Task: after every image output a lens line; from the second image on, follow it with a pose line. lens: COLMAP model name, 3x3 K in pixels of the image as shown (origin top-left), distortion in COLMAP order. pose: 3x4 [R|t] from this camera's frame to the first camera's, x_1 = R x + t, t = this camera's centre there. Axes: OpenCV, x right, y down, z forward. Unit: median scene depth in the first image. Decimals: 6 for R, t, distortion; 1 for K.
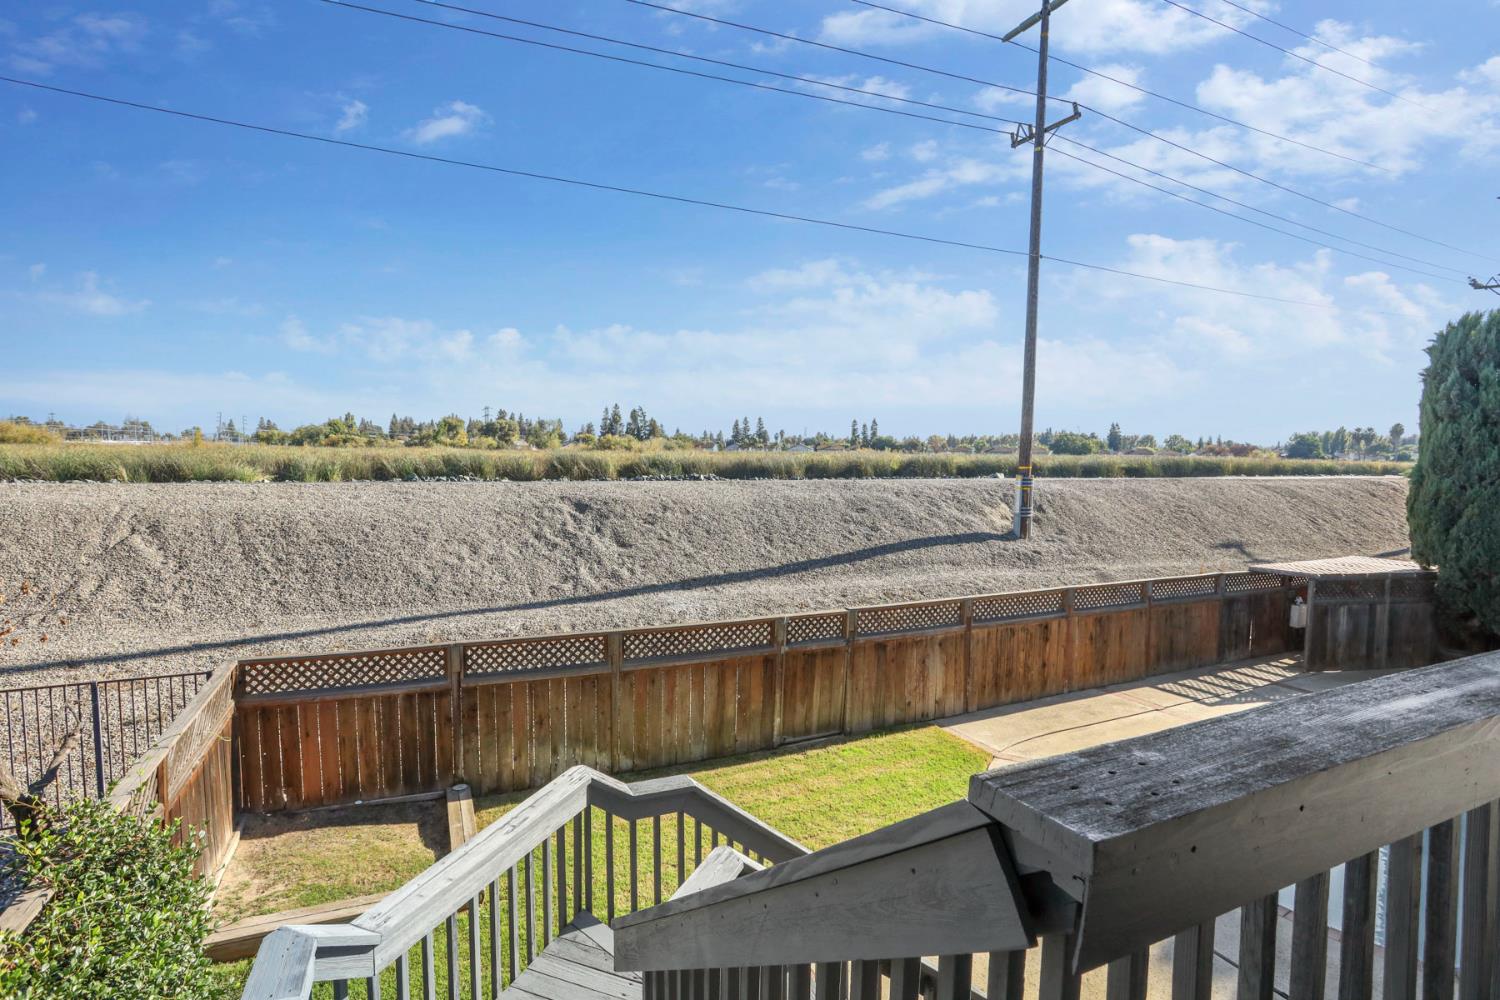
lens RADIAL K [[726.8, 0, 738.8], [0, 726.8, 495.5], [0, 0, 1]] dist [-0.071422, 0.028294]
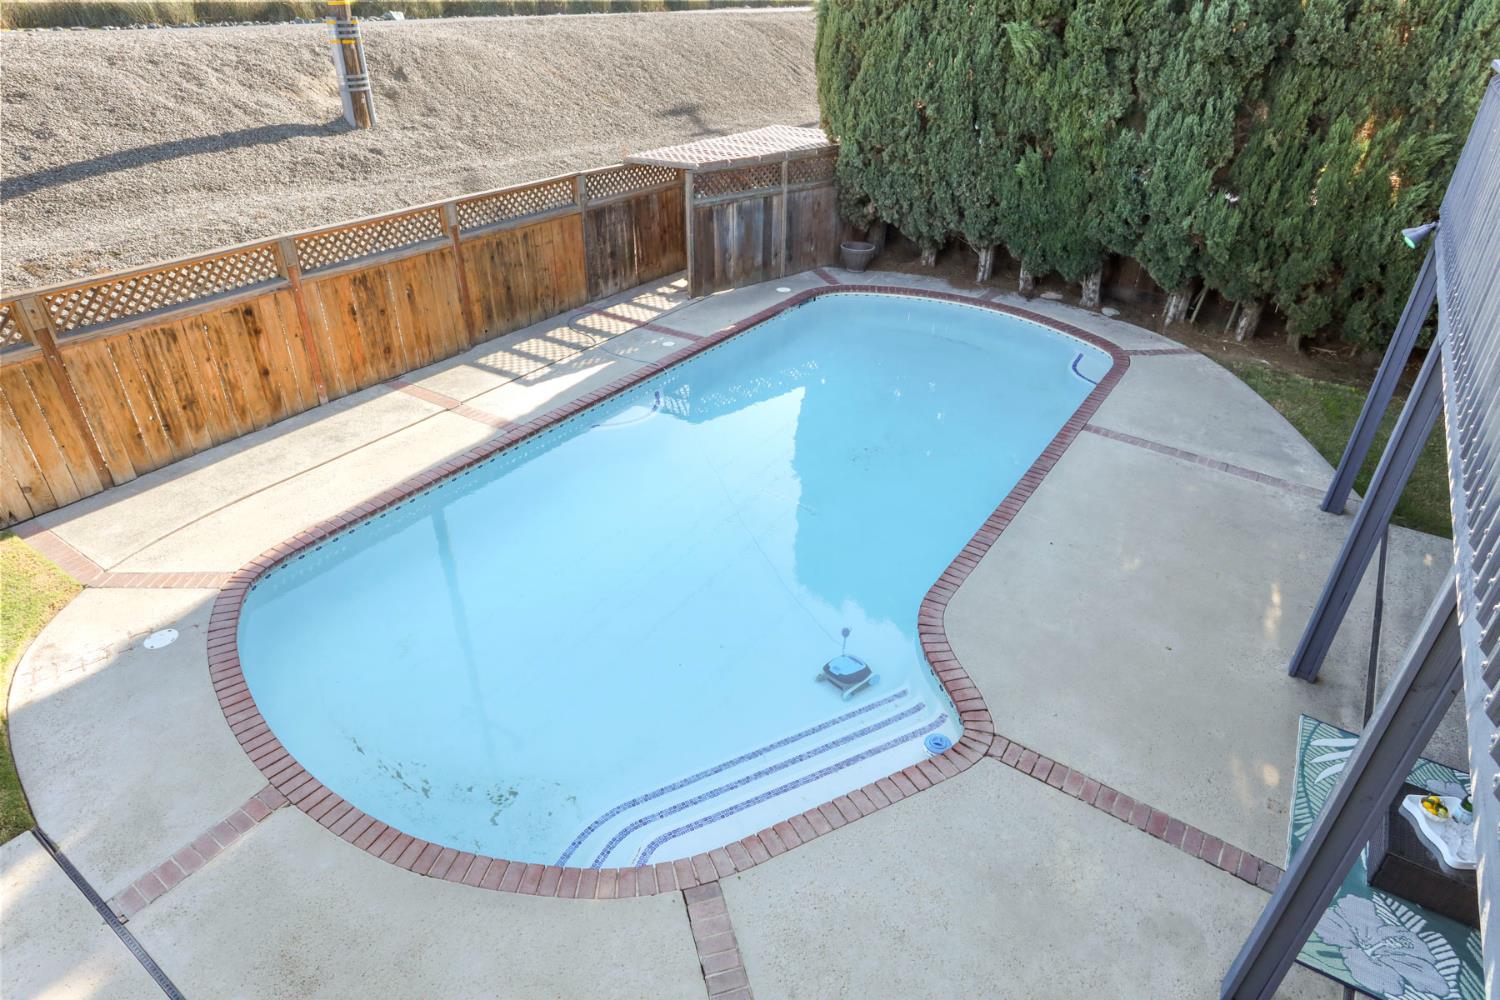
lens RADIAL K [[847.7, 0, 747.2], [0, 847.7, 477.1], [0, 0, 1]] dist [-0.056473, 0.040503]
pose [[0.857776, -0.262912, 0.441698, 0.398764], [0.028400, 0.882224, 0.469972, -0.008716], [-0.513238, -0.390587, 0.764218, 0.182957]]
